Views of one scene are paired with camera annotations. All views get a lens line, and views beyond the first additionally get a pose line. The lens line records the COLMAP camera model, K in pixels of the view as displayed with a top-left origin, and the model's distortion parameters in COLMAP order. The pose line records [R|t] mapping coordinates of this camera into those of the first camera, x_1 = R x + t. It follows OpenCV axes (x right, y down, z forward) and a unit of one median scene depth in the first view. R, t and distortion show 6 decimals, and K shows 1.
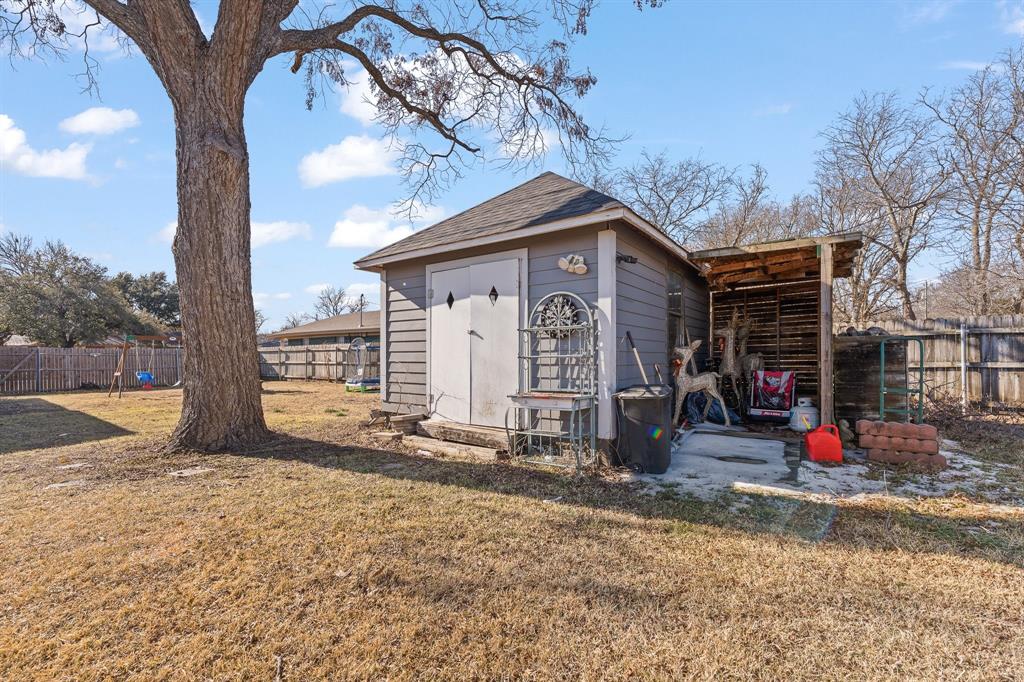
lens RADIAL K [[419.0, 0, 511.7], [0, 419.0, 352.6], [0, 0, 1]] dist [0.000929, 0.000078]
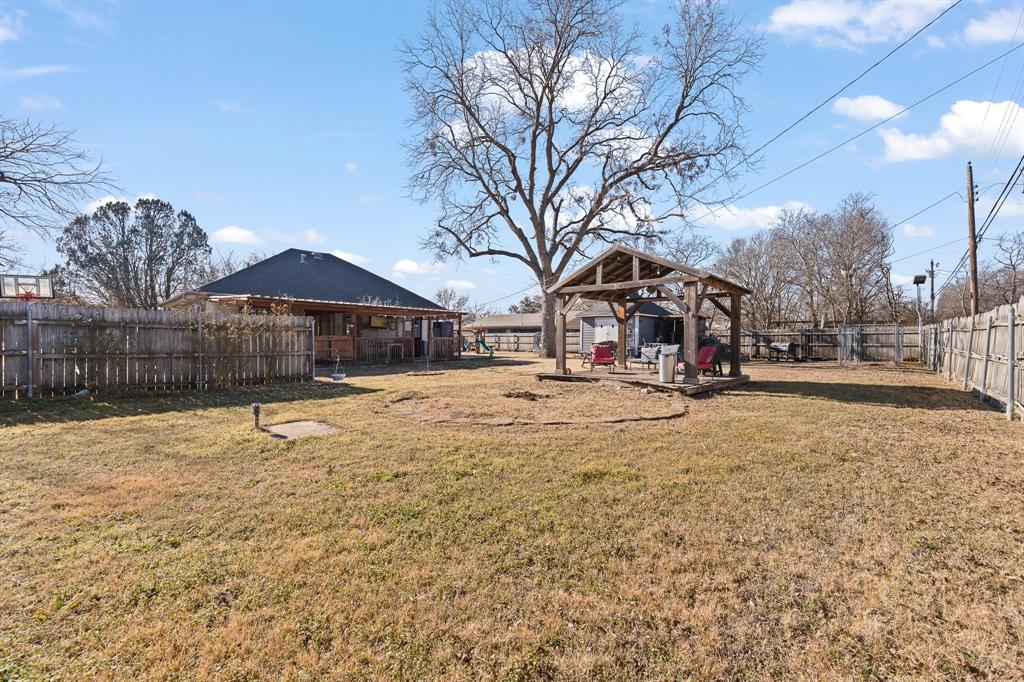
lens RADIAL K [[419.0, 0, 511.7], [0, 419.0, 352.6], [0, 0, 1]] dist [0.000929, 0.000078]
pose [[0.990186, 0.019834, -0.138344, -0.350667], [-0.014912, 0.999221, 0.036525, 0.002998], [0.138961, -0.034104, 0.989710, -2.614545]]
